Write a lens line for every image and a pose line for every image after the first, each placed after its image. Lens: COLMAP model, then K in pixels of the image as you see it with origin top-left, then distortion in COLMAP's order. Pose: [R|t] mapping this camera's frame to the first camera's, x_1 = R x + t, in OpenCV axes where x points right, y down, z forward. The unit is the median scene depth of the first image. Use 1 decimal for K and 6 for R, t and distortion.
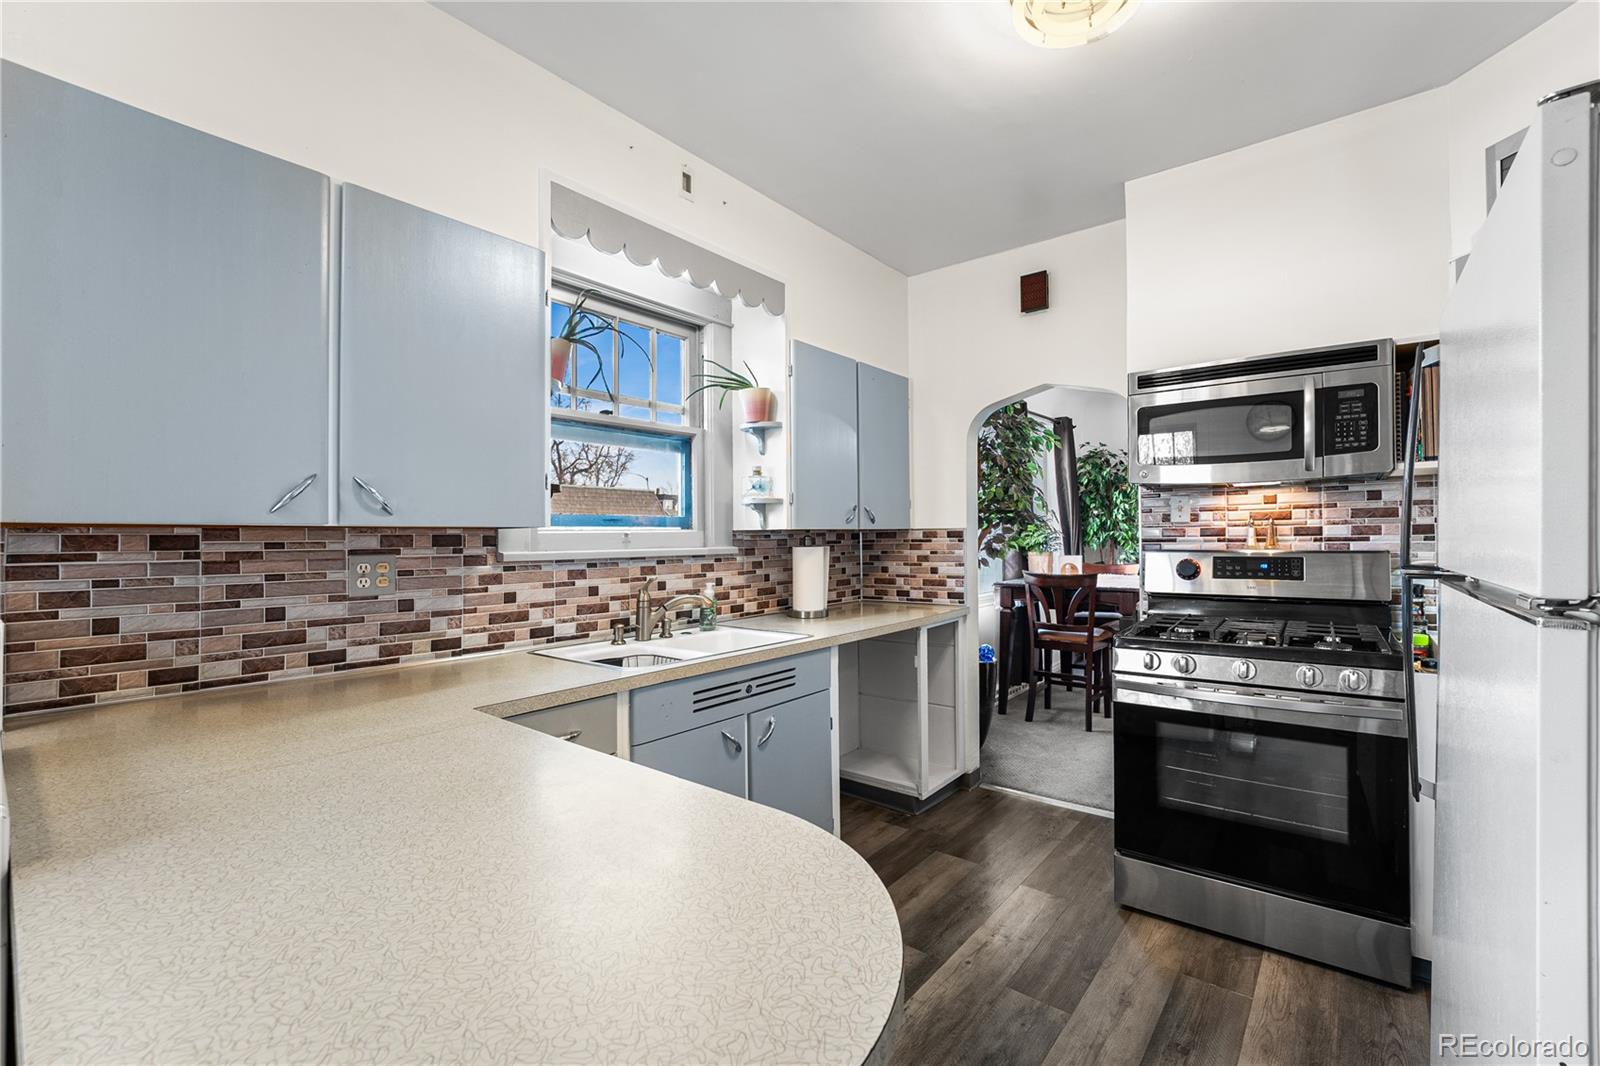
lens RADIAL K [[669.7, 0, 809.6], [0, 669.7, 516.3], [0, 0, 1]] dist [-0.008737, 0.000334]
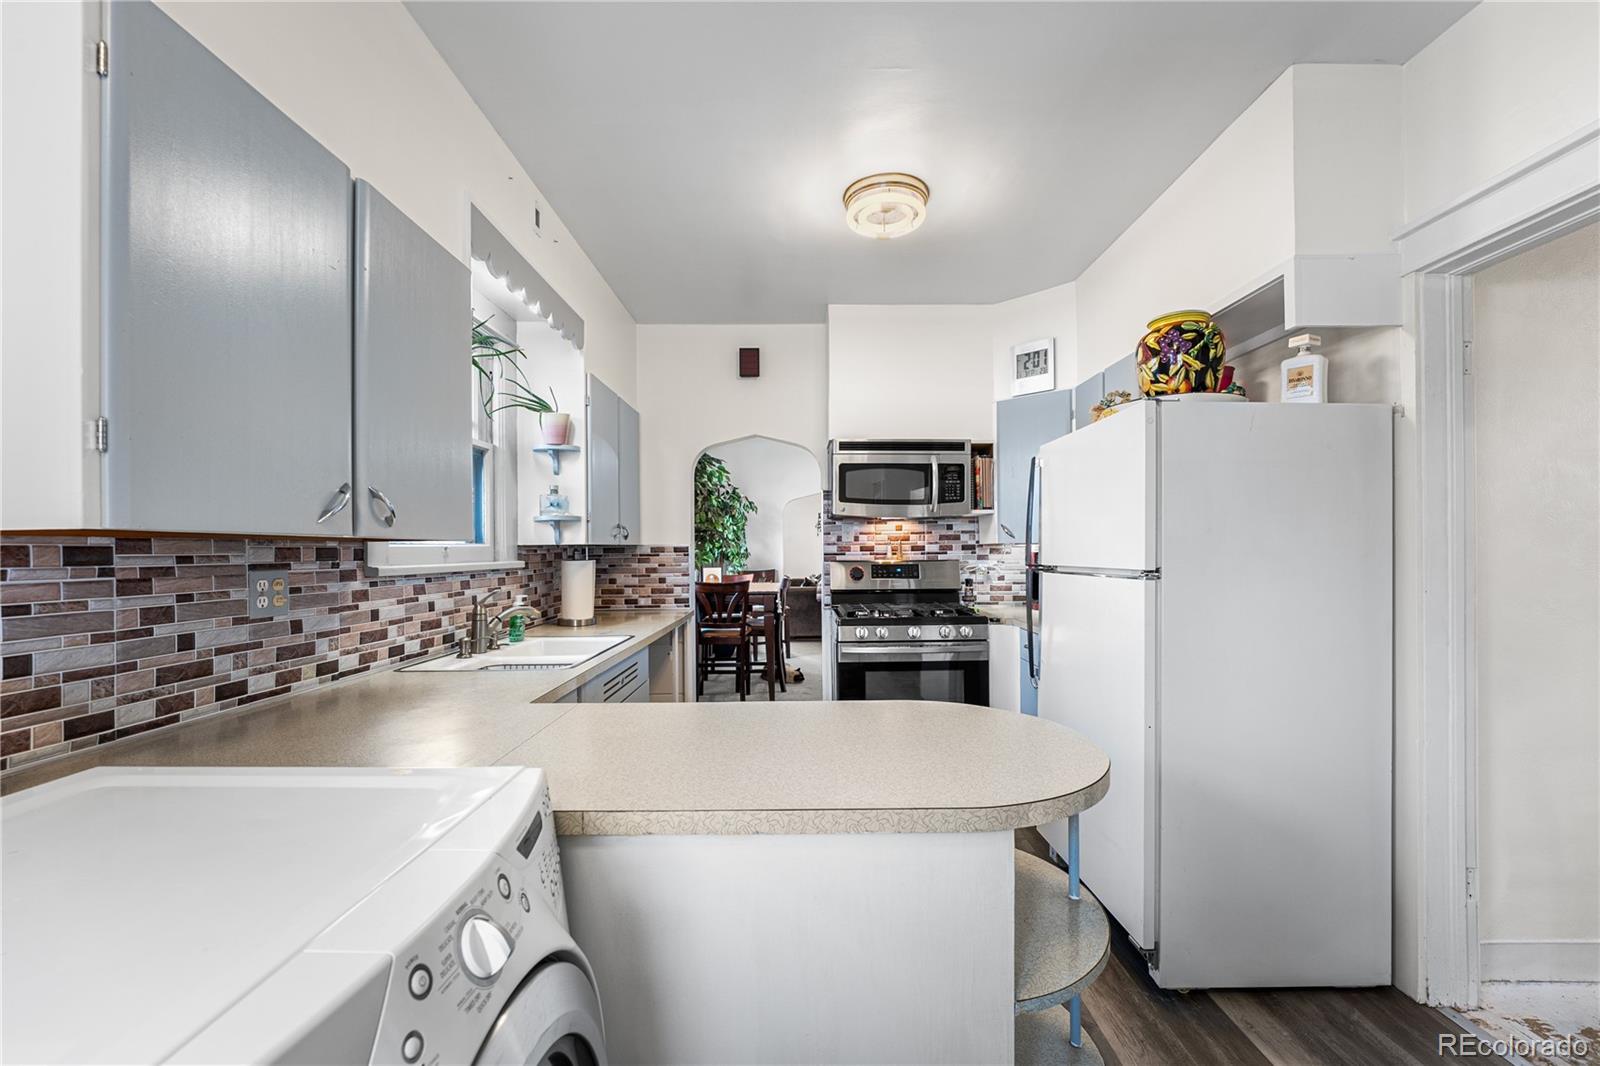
lens RADIAL K [[660.3, 0, 798.8], [0, 660.3, 530.4], [0, 0, 1]] dist [0.001535, 0.000838]
pose [[0.786151, 0.020774, 0.617685, -0.543652], [-0.017999, 0.999781, -0.010716, 0.001915], [-0.617772, -0.002693, 0.786353, -0.095010]]
